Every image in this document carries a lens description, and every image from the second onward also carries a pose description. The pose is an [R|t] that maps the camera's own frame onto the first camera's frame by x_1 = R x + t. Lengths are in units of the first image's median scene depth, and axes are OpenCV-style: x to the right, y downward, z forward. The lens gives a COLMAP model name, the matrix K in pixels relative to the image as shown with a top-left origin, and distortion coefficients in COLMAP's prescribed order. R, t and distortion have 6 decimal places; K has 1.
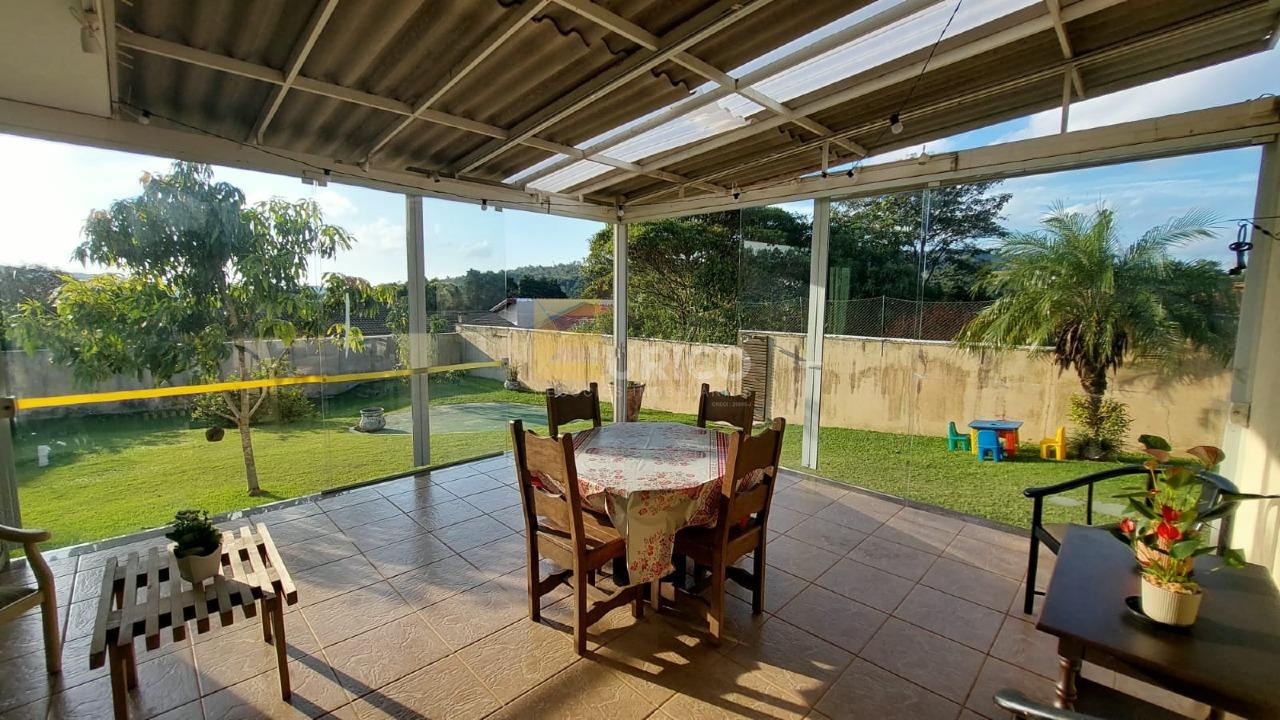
lens RADIAL K [[506.9, 0, 639.6], [0, 506.9, 366.7], [0, 0, 1]] dist [-0.004609, -0.000561]
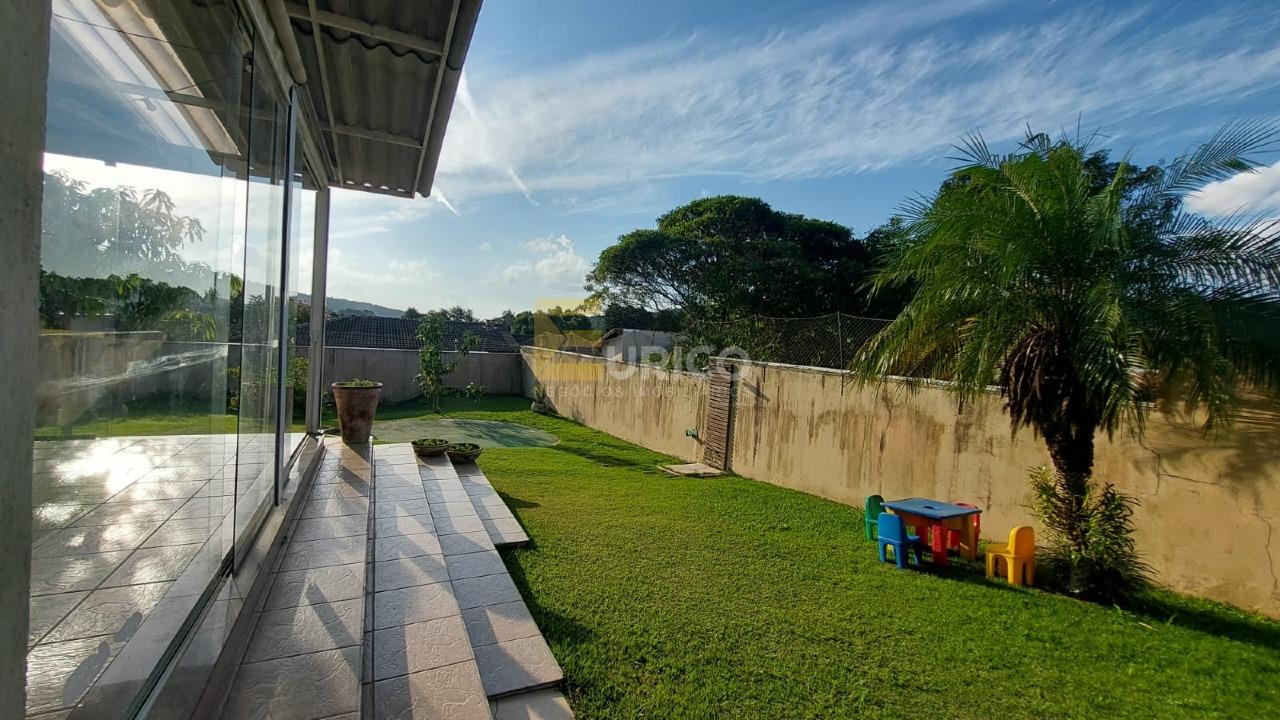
lens RADIAL K [[506.9, 0, 642.8], [0, 506.9, 354.9], [0, 0, 1]] dist [-0.004609, -0.000561]
pose [[0.953450, 0.057276, -0.296061, 0.441175], [-0.087225, 0.992209, -0.088952, 0.011196], [0.288659, 0.110635, 0.951018, 0.235943]]
